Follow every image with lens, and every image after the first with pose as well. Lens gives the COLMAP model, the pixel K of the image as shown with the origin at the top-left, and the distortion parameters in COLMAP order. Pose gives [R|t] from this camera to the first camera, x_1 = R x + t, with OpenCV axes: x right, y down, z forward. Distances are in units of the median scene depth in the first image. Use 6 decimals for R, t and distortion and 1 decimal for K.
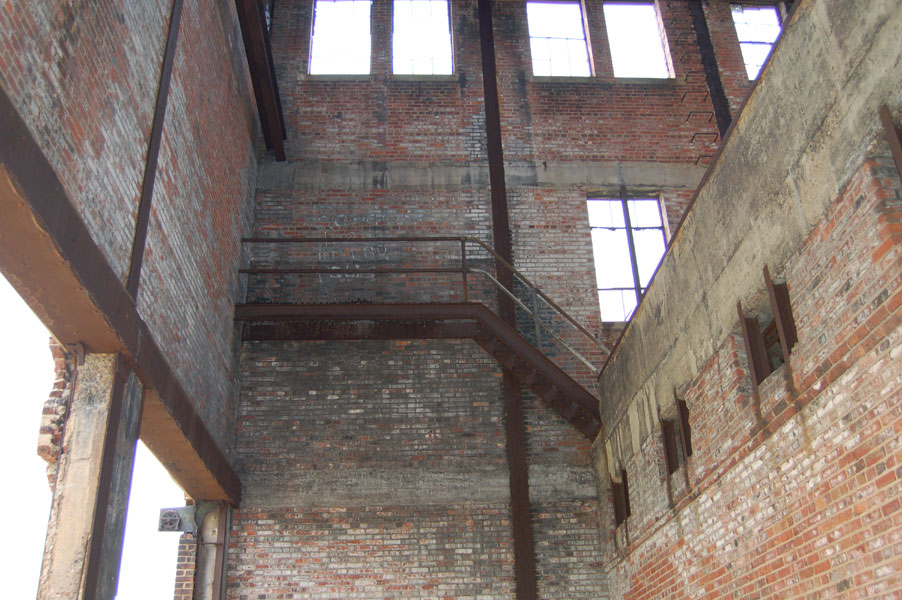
lens RADIAL K [[858.9, 0, 451.0], [0, 858.9, 300.0], [0, 0, 1]] dist [-0.077763, 0.032811]
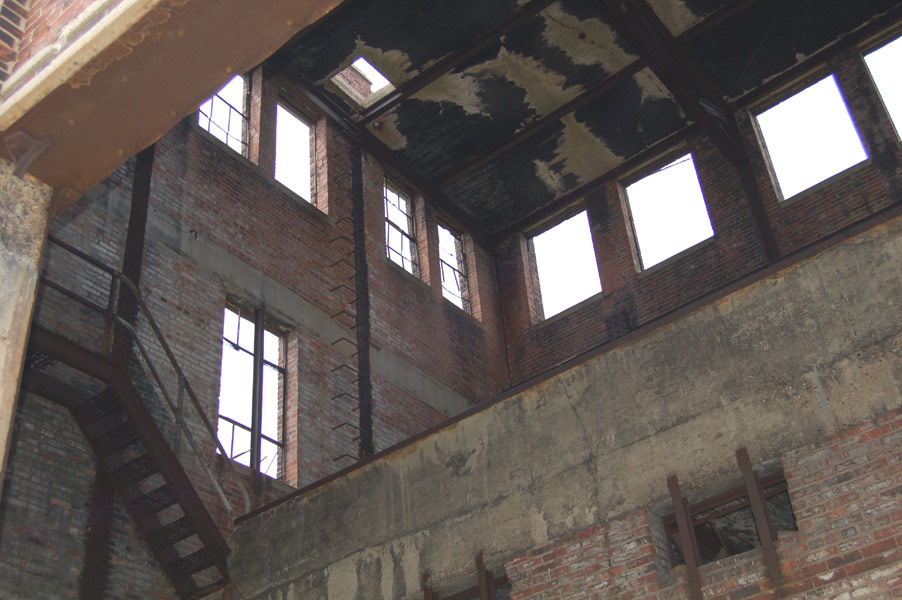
lens RADIAL K [[1082.6, 0, 451.0], [0, 1082.6, 300.0], [0, 0, 1]] dist [-0.054731, 0.029624]
pose [[0.659751, 0.437753, 0.610820, -0.343317], [-0.299891, 0.898659, -0.320122, 0.153205], [-0.689053, 0.028022, 0.724169, 0.167263]]
